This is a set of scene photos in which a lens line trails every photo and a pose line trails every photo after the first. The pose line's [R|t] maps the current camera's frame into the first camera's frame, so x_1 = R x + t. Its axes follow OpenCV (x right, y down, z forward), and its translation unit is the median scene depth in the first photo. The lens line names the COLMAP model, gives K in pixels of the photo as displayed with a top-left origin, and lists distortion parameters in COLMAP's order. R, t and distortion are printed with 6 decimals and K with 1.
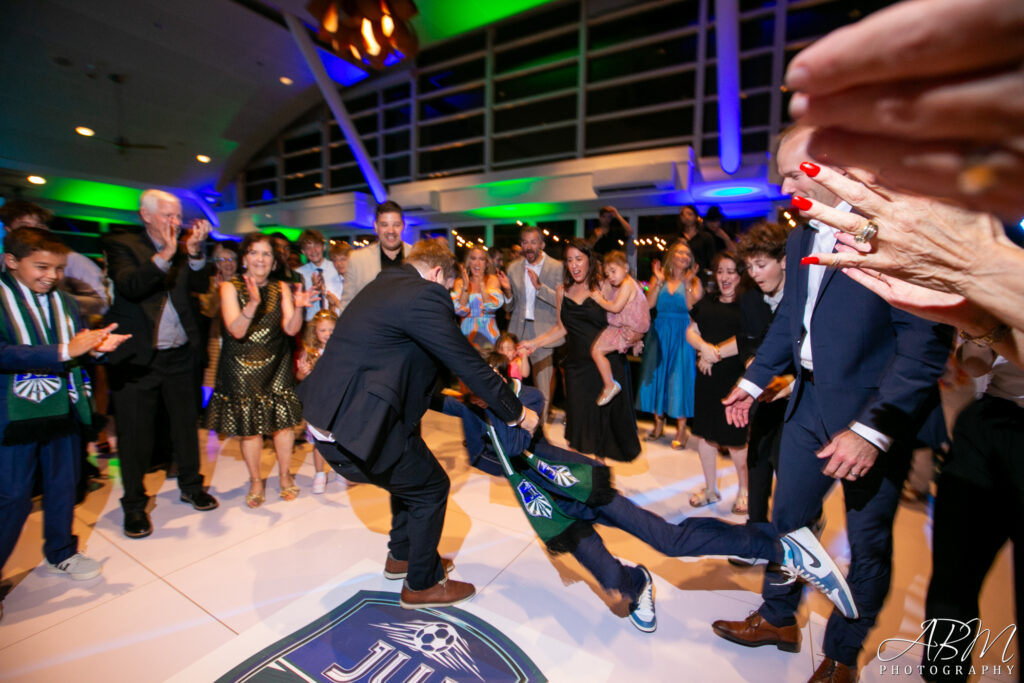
lens RADIAL K [[468.5, 0, 510.0], [0, 468.5, 338.2], [0, 0, 1]] dist [-0.043481, 0.017313]
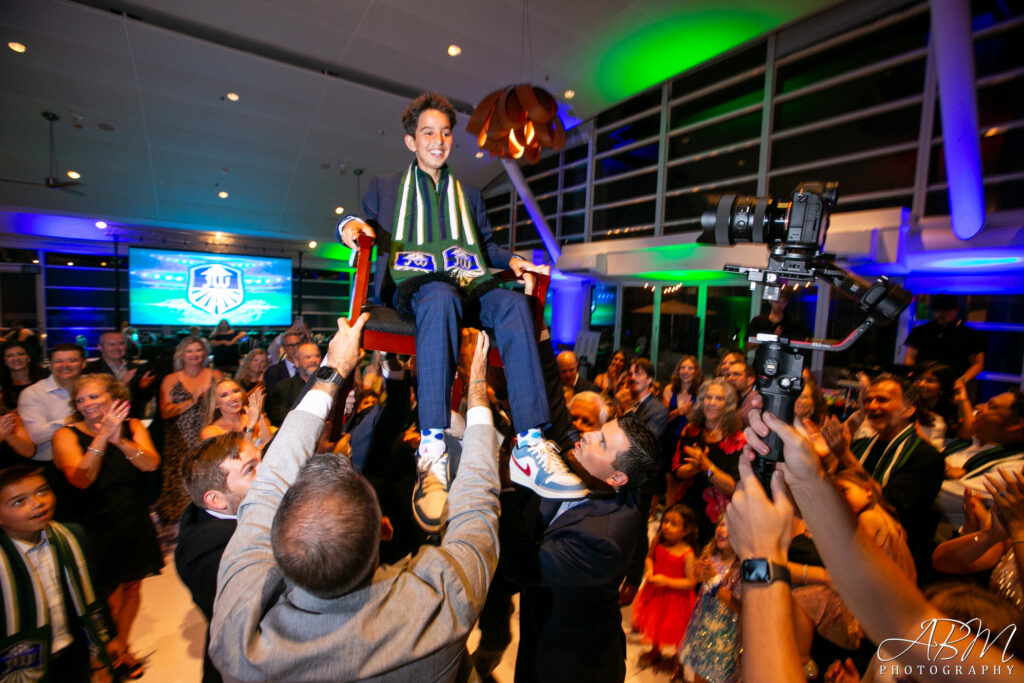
lens RADIAL K [[465.7, 0, 512.0], [0, 465.7, 341.5], [0, 0, 1]] dist [-0.017336, 0.001254]
pose [[0.911628, 0.043165, -0.408744, 0.078615], [-0.055362, 0.998303, -0.018048, -0.095877], [0.407272, 0.039082, 0.912471, 0.011105]]
